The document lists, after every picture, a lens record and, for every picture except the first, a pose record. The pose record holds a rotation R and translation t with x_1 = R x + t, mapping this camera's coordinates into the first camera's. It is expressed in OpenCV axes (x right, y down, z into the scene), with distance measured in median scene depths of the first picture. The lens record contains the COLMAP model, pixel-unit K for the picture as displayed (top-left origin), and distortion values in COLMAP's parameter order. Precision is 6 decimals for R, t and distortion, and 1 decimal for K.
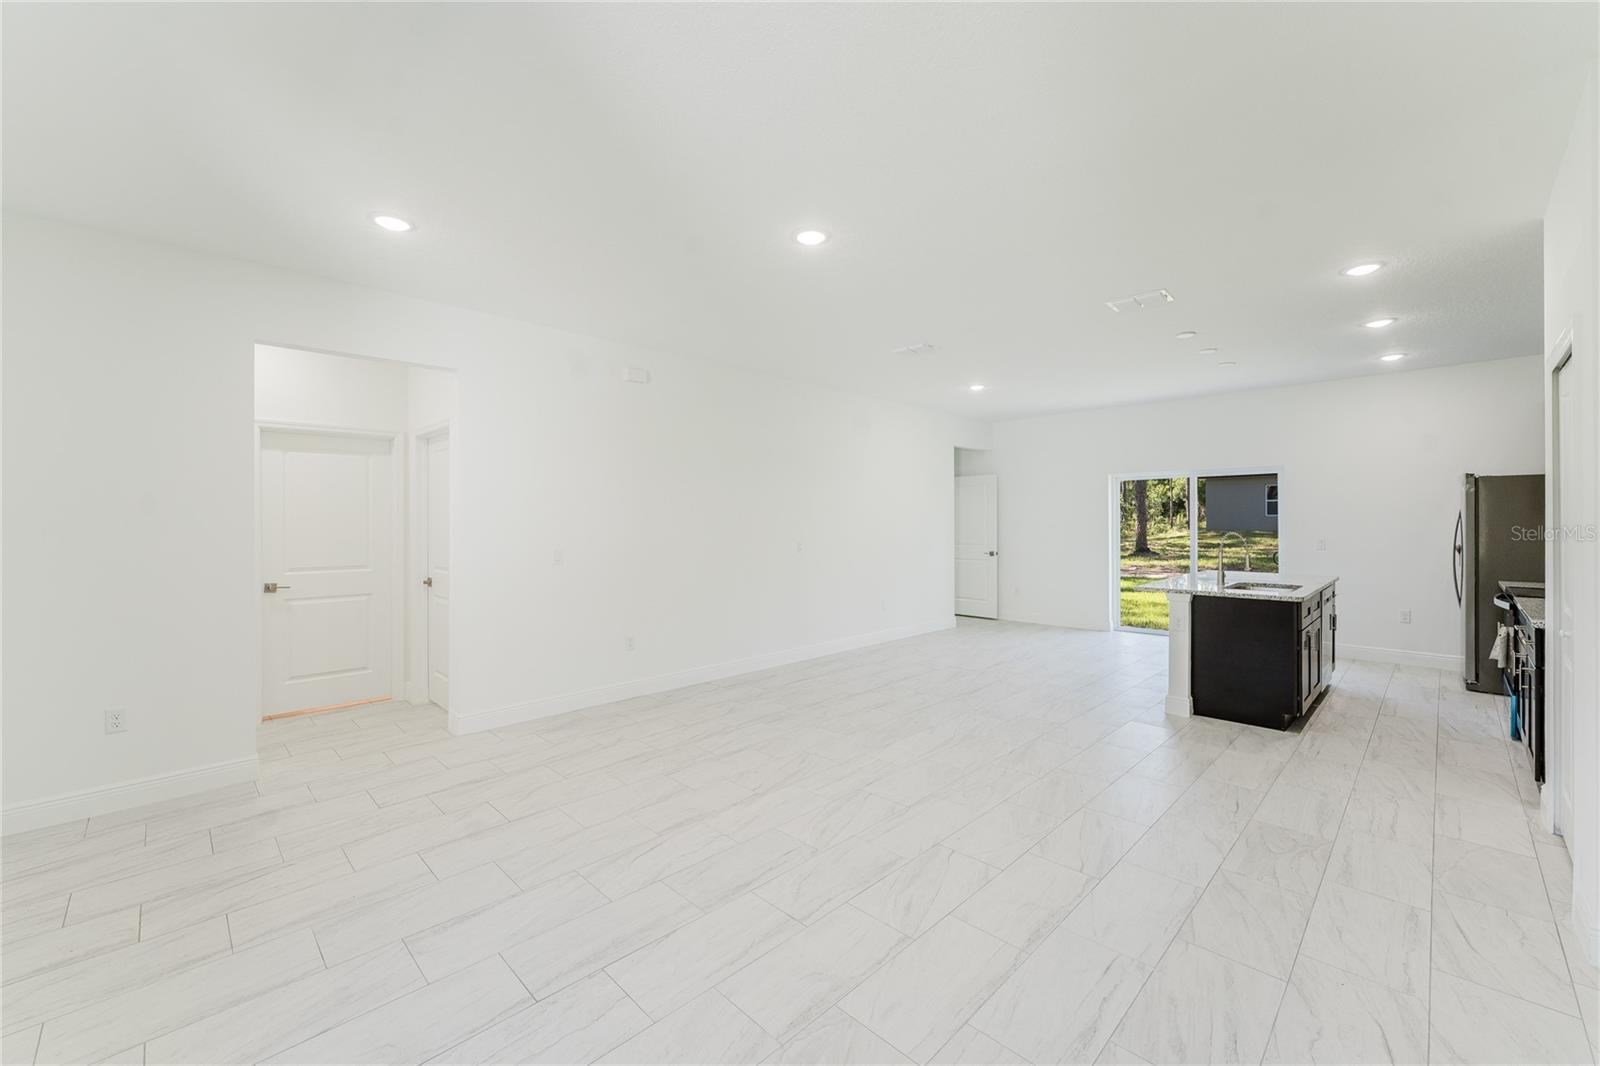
lens RADIAL K [[646.7, 0, 795.7], [0, 646.7, 520.1], [0, 0, 1]] dist [-0.000932, -0.000074]
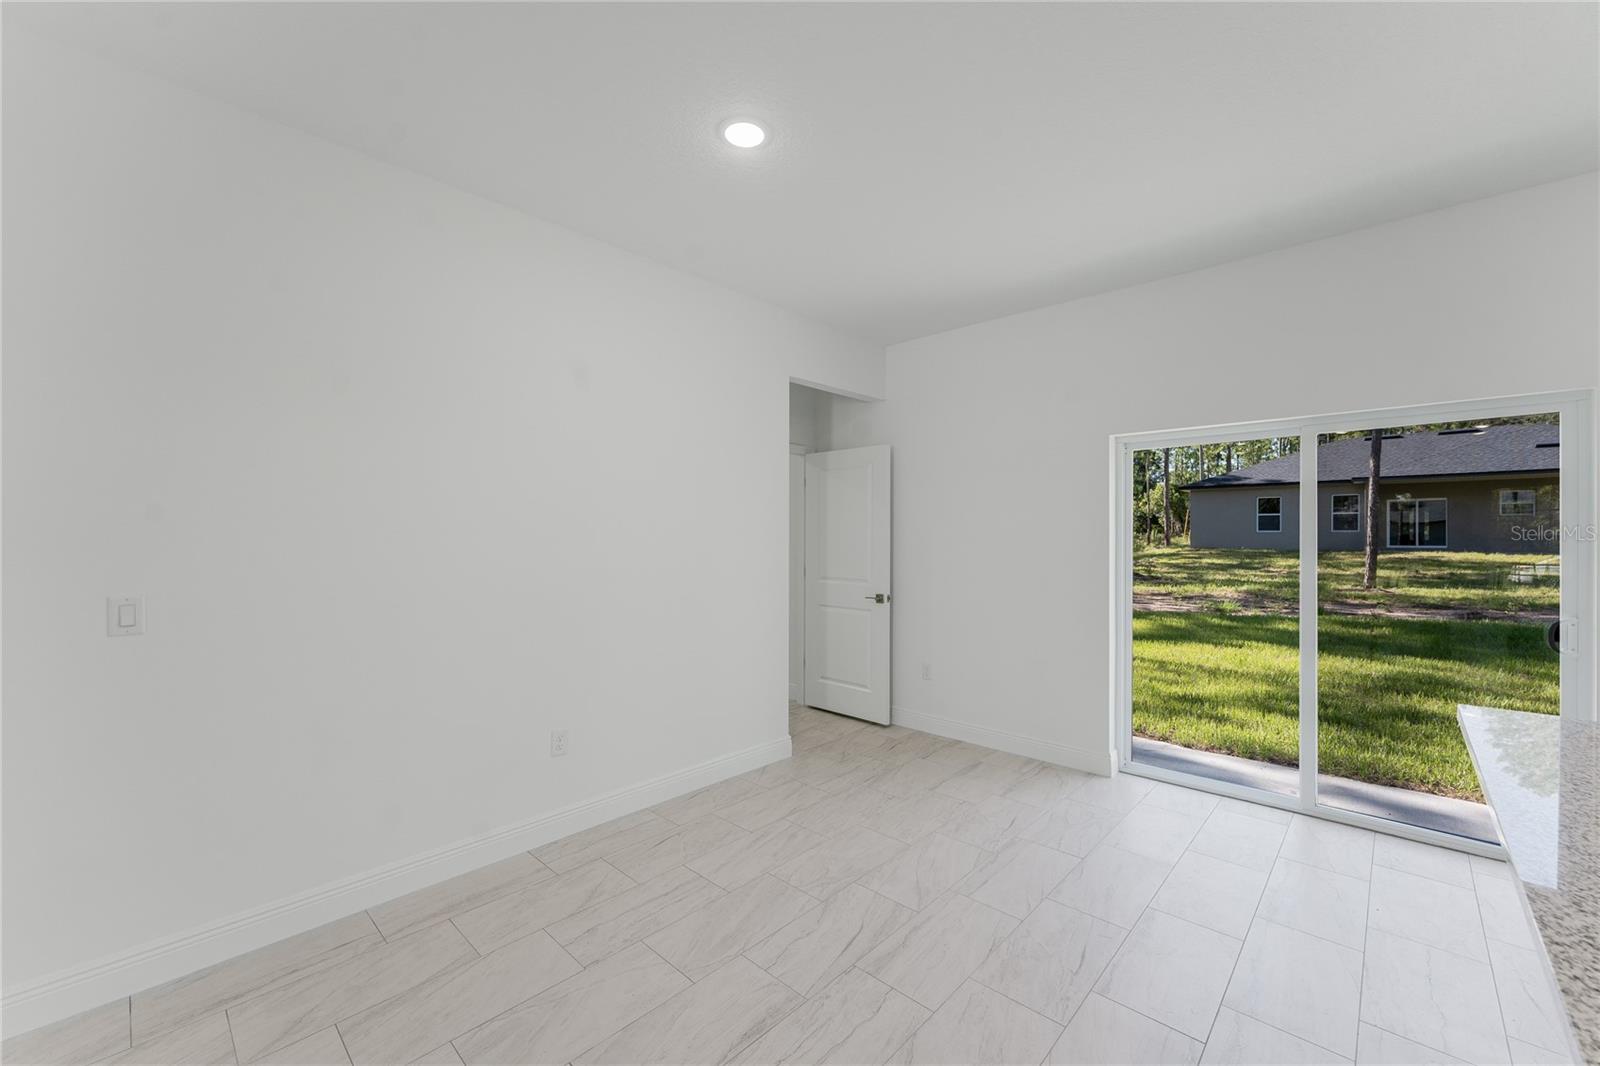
lens RADIAL K [[638.4, 0, 803.1], [0, 638.4, 539.8], [0, 0, 1]] dist [0.000056, -0.000114]
pose [[0.999204, 0.004906, 0.039584, 0.252075], [-0.005213, 0.999957, 0.007660, 0.001905], [-0.039545, -0.007860, 0.999187, 0.564127]]
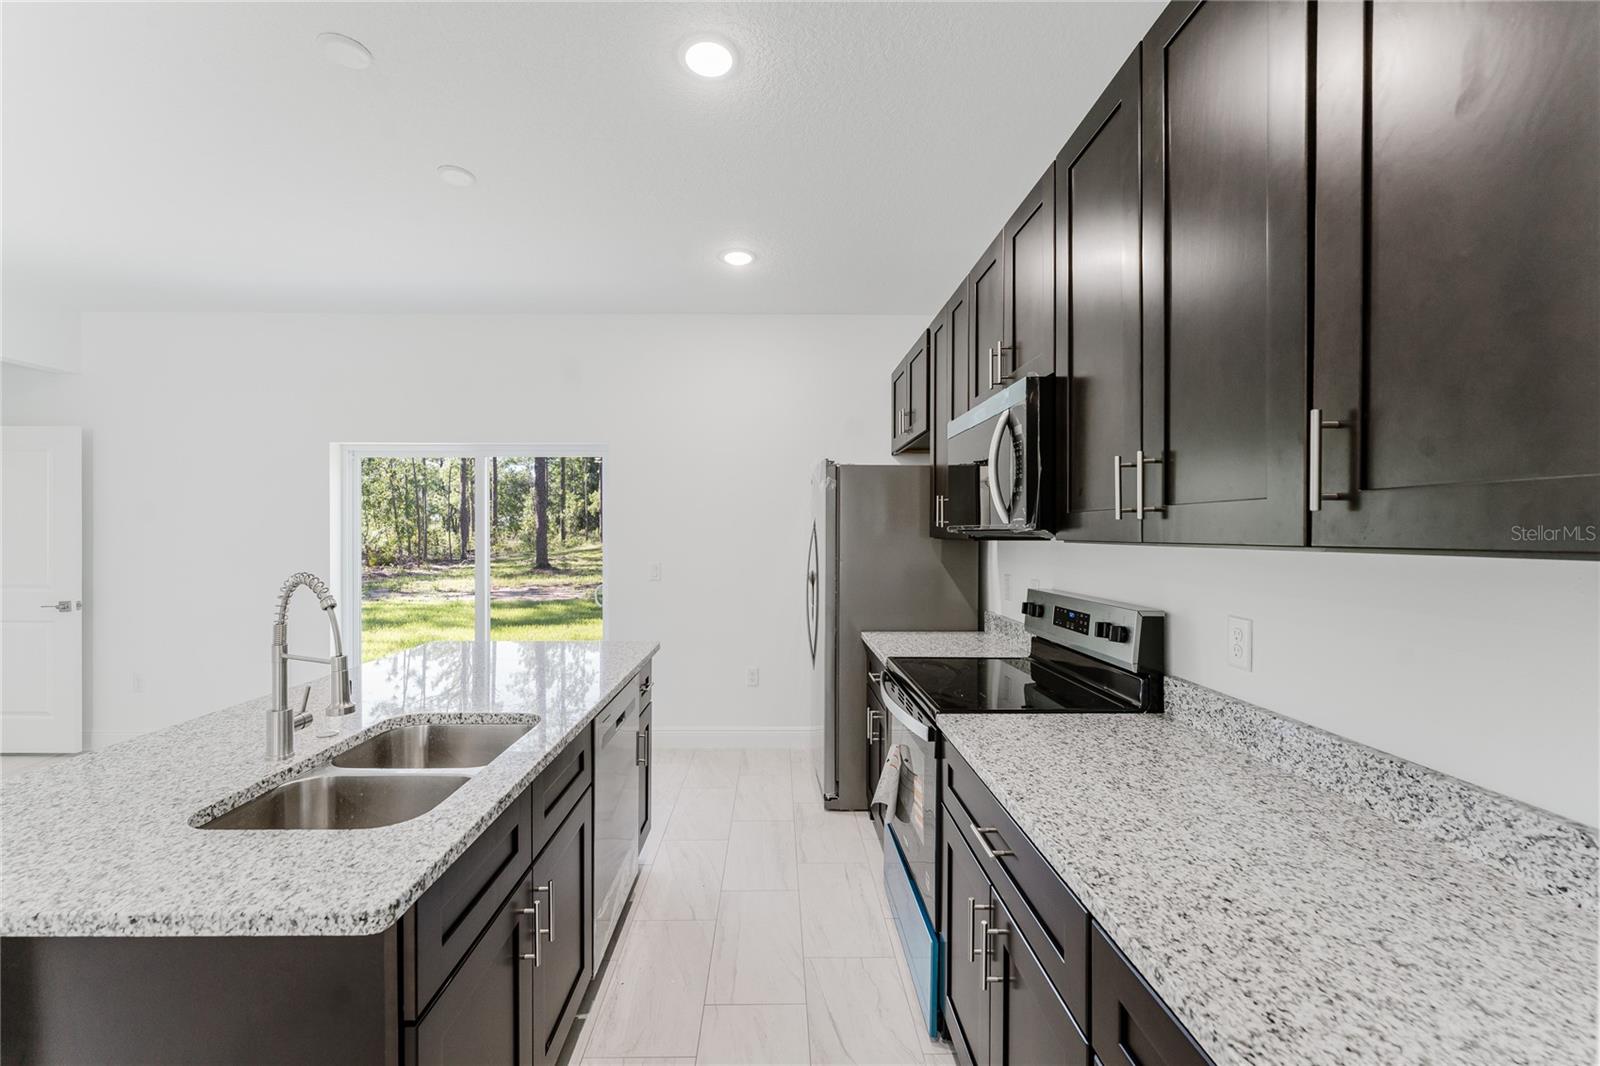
lens RADIAL K [[646.3, 0, 795.7], [0, 646.3, 529.8], [0, 0, 1]] dist [-0.002580, -0.000363]
pose [[0.681059, 0.008462, 0.732179, 0.363831], [-0.005198, 0.999964, -0.006722, 0.000303], [-0.732210, 0.000772, 0.681079, 0.385990]]
